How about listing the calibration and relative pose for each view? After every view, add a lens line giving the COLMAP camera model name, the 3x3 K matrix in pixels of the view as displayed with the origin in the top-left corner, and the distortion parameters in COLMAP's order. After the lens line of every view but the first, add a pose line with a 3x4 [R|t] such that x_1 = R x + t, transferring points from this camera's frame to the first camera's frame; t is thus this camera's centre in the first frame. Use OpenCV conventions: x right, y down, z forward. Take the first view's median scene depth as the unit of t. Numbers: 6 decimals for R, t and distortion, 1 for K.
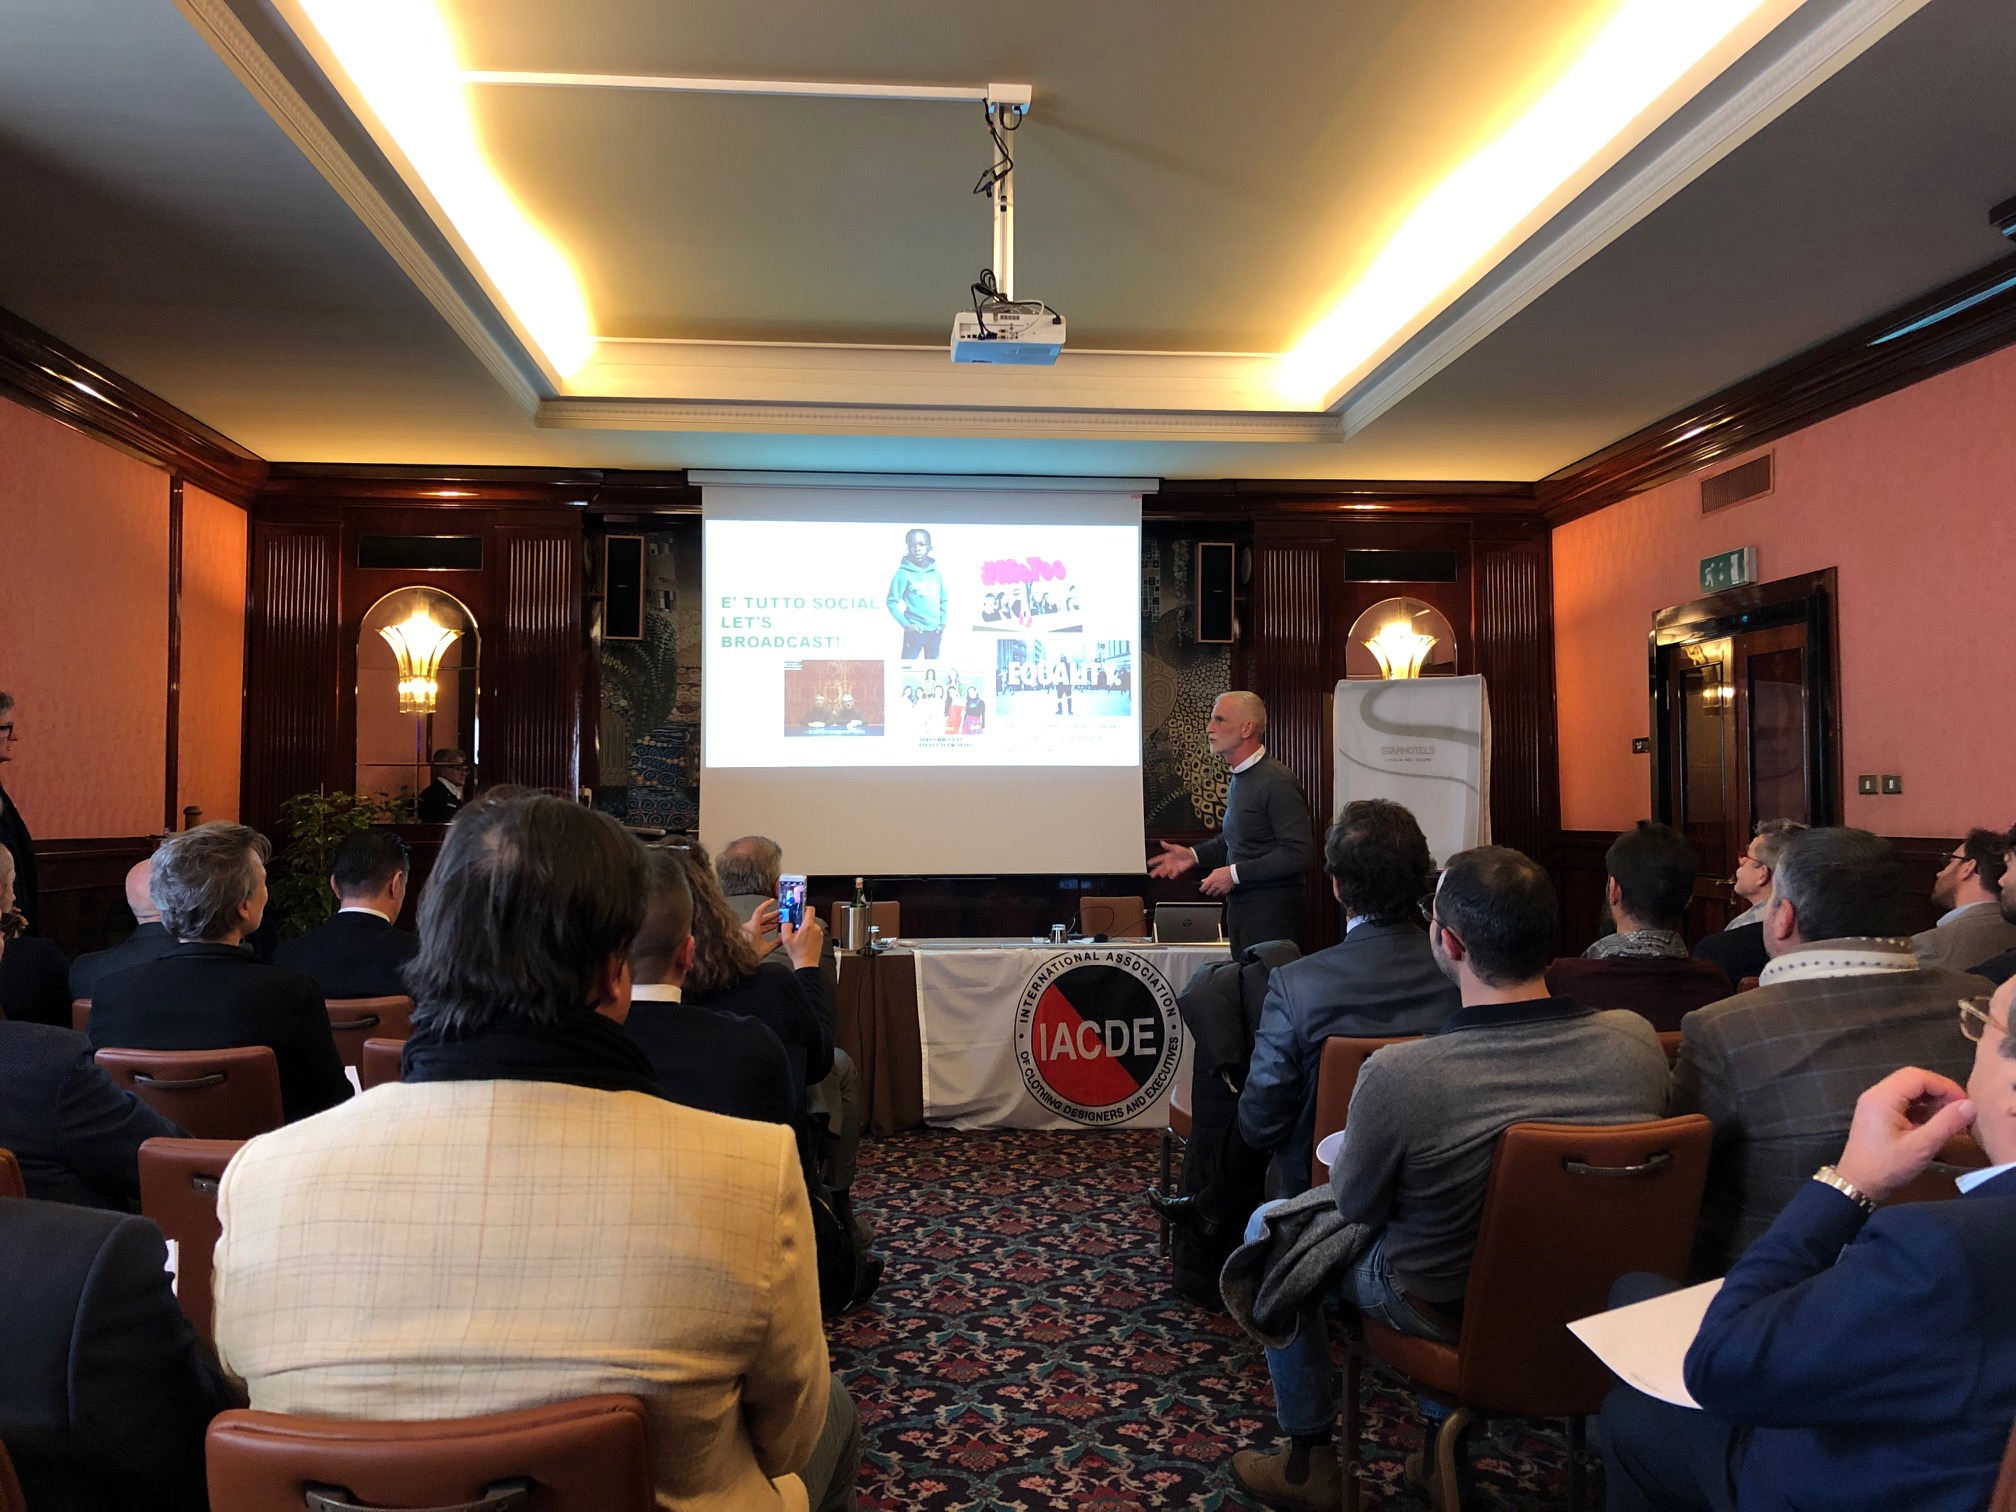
lens RADIAL K [[1629.9, 0, 1008.4], [0, 1629.9, 750.7], [0, 0, 1]] dist [0.002357, -0.000853]
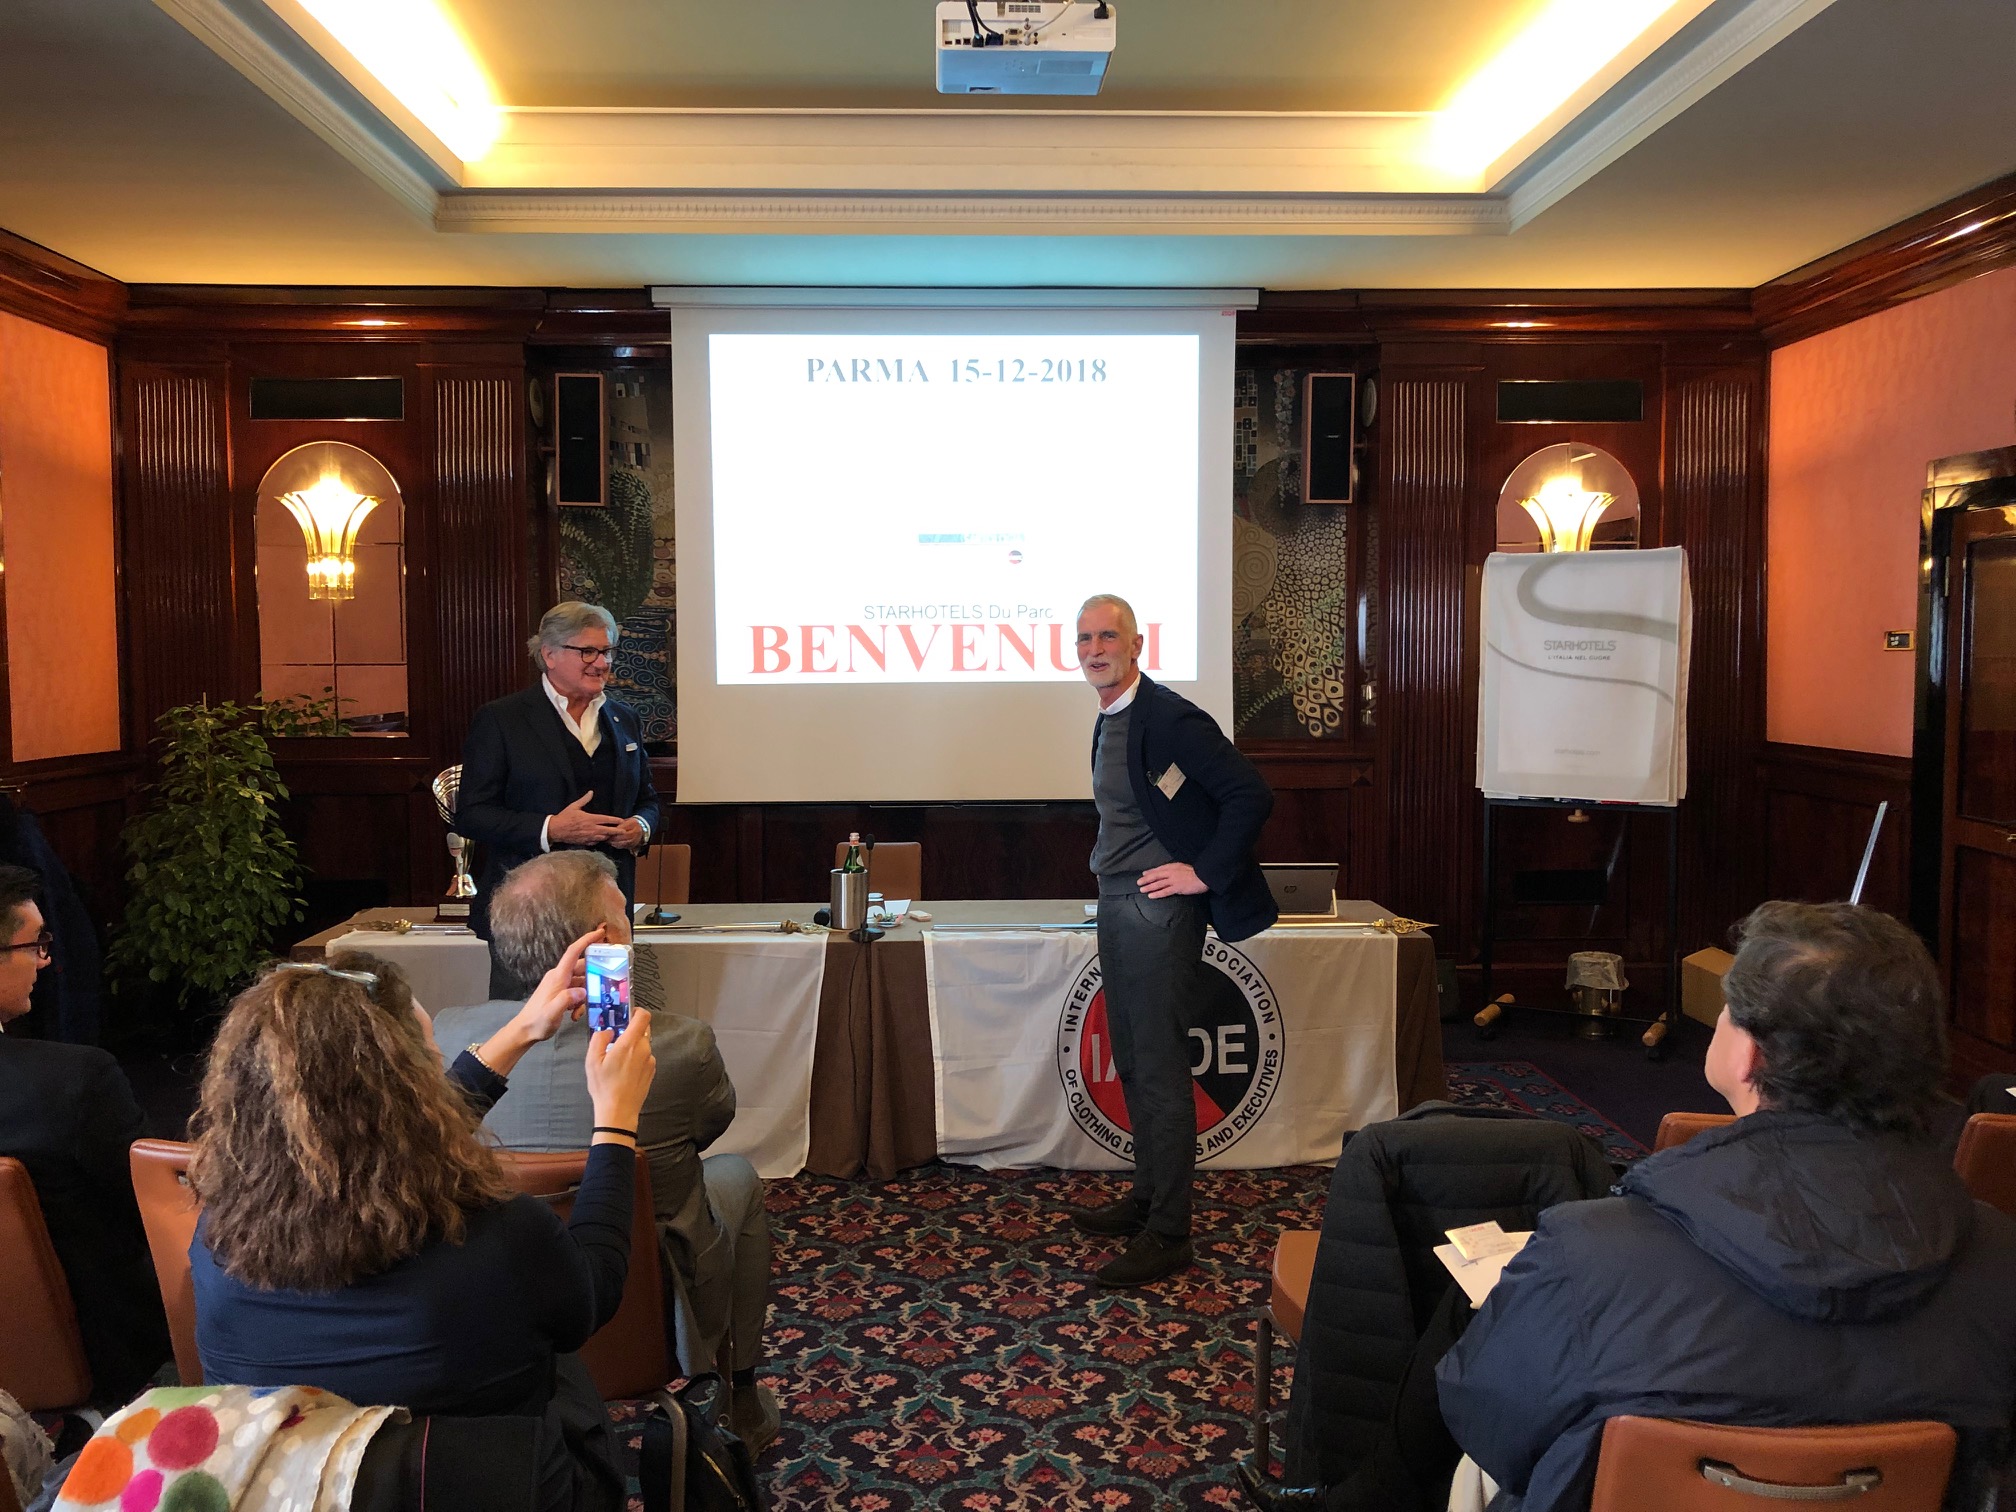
lens RADIAL K [[1629.9, 0, 1003.7], [0, 1629.9, 754.9], [0, 0, 1]] dist [0.002357, -0.000853]
pose [[0.998404, 0.001347, -0.056457, 0.016430], [0.004467, 0.994700, 0.102720, -0.028662], [0.056296, -0.102809, 0.993107, 0.210396]]
